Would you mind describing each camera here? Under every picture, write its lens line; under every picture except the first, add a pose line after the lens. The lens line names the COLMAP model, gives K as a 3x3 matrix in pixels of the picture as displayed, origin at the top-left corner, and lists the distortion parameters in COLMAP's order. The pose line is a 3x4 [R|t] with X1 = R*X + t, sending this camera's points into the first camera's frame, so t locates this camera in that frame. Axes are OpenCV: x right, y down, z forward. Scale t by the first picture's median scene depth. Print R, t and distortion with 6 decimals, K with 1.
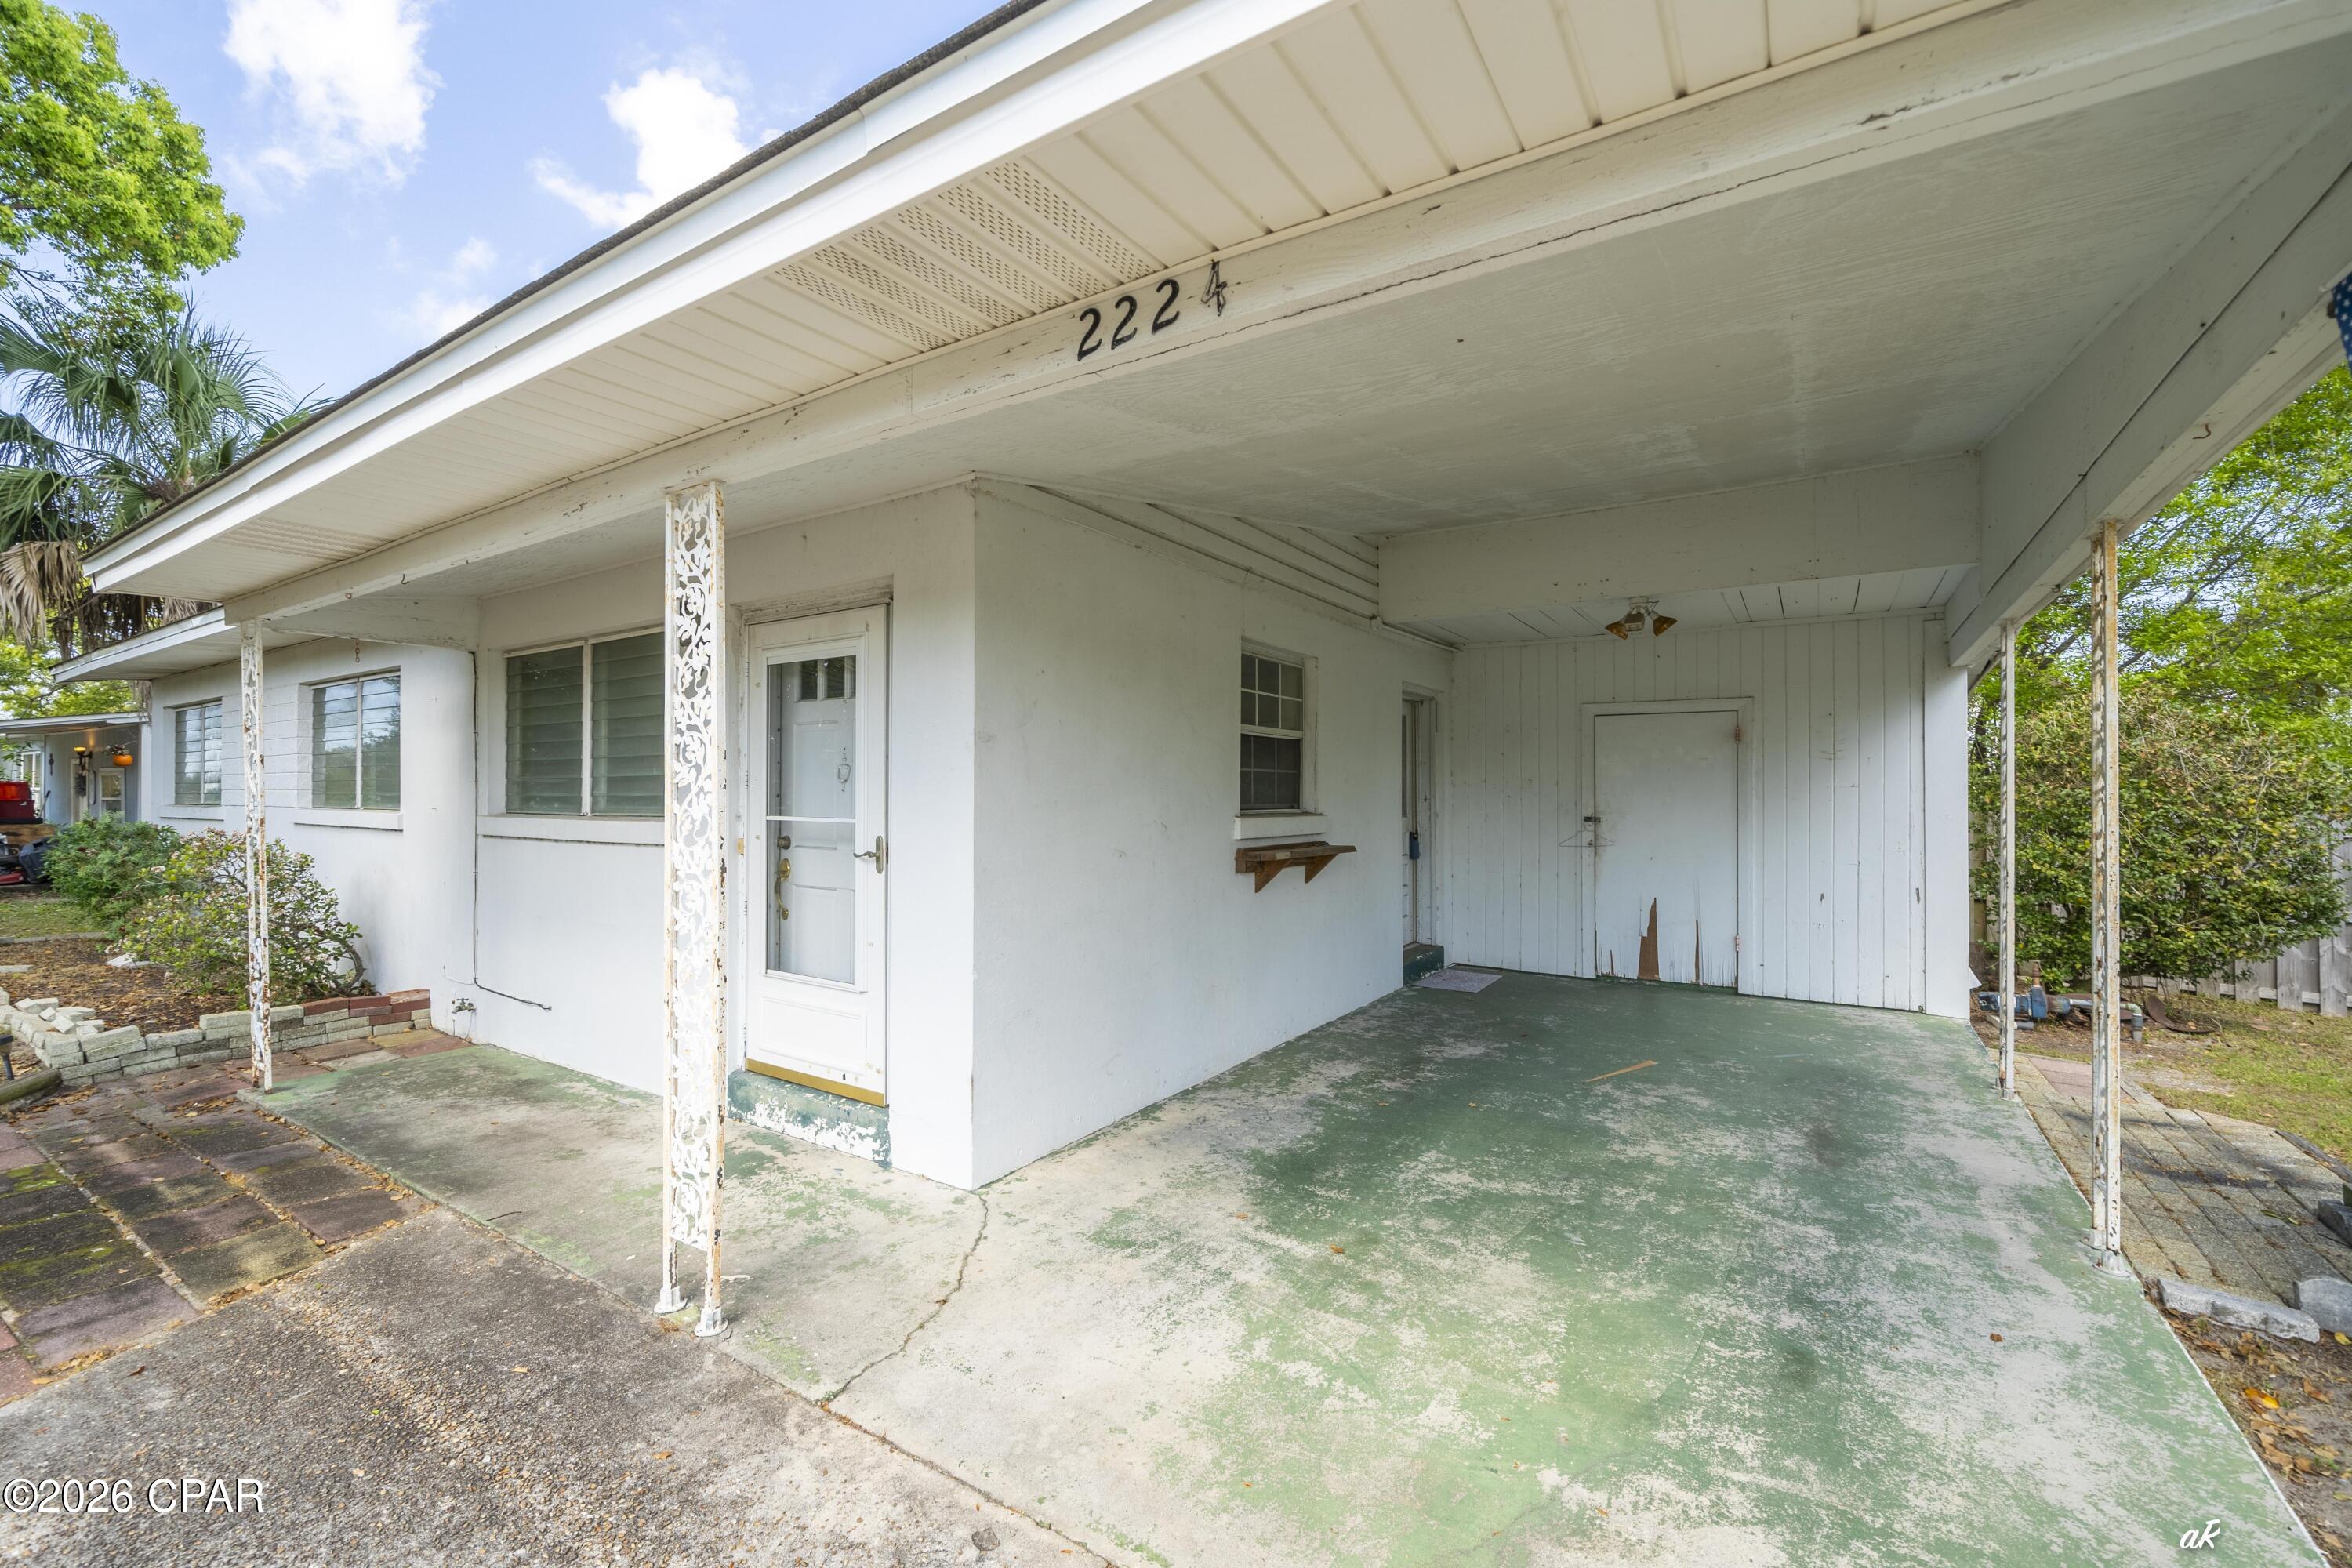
lens RADIAL K [[947.5, 0, 1176.0], [0, 947.5, 784.0], [0, 0, 1]] dist [-0.004424, -0.000321]
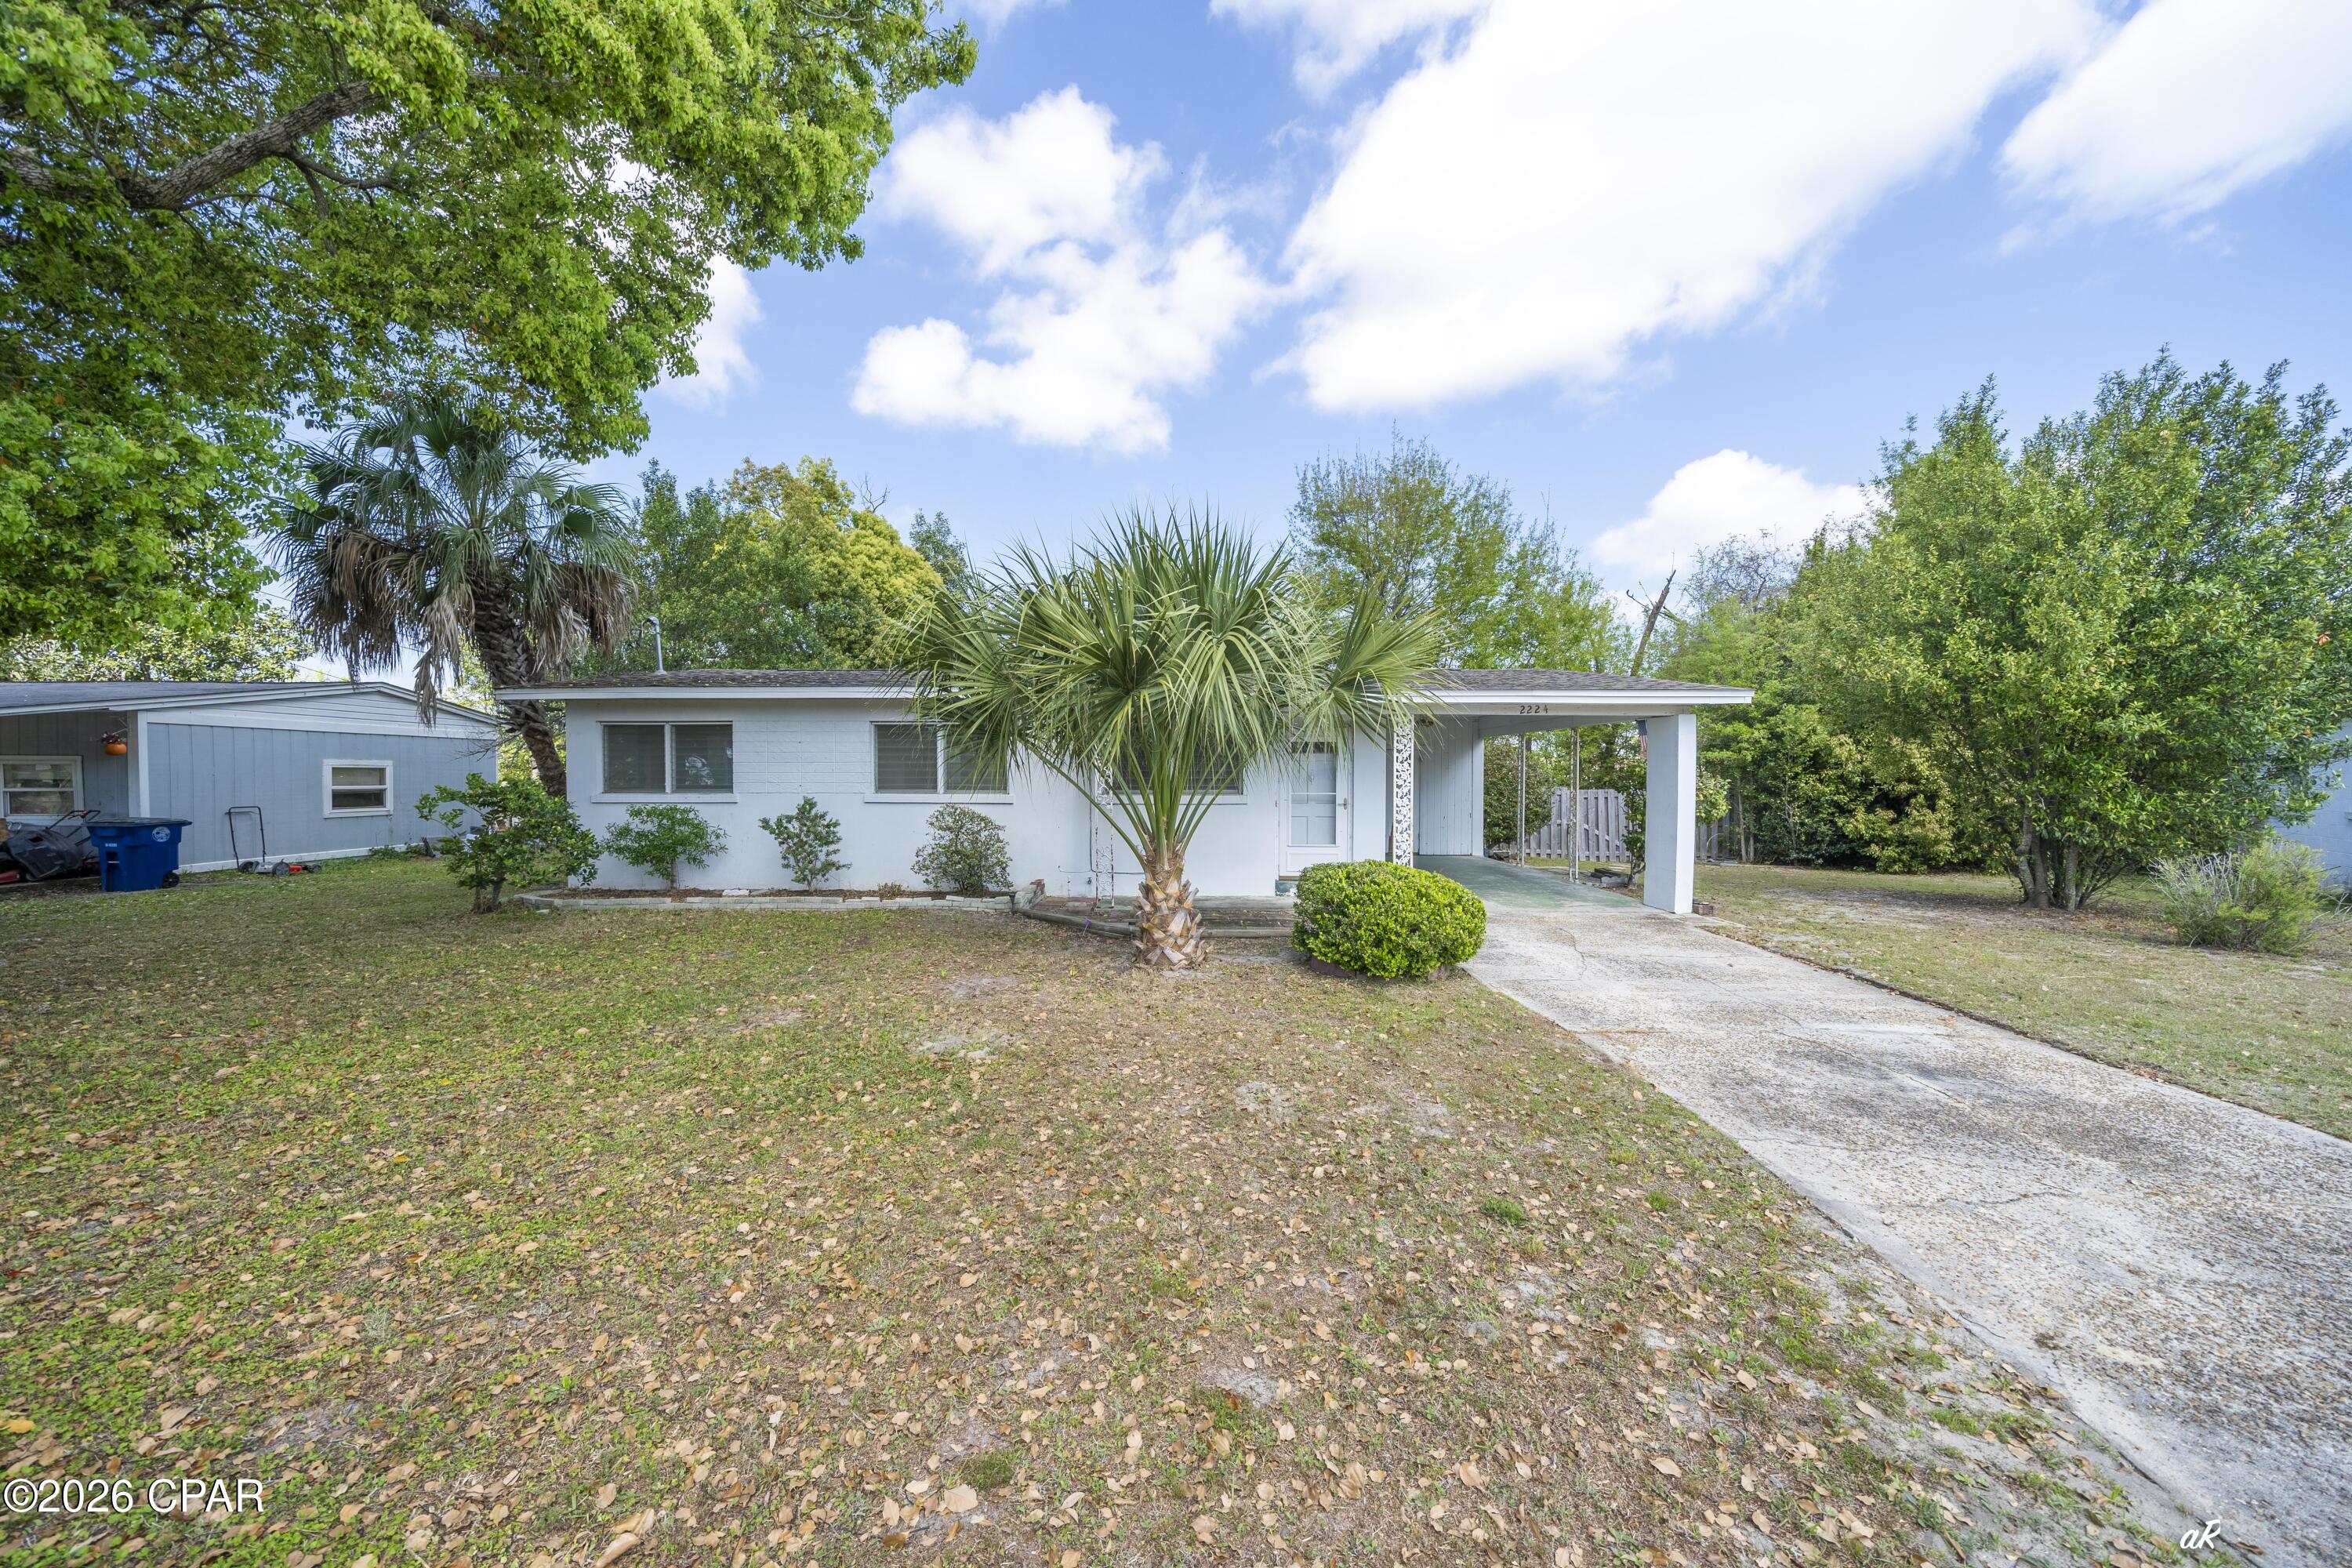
lens RADIAL K [[824.8, 0, 1163.4], [0, 824.8, 785.7], [0, 0, 1]] dist [-0.007341, -0.000121]
pose [[0.839566, -0.008833, 0.543186, -2.379038], [-0.005695, 0.999670, 0.025058, -0.055601], [-0.543228, -0.024131, 0.839239, -1.045263]]
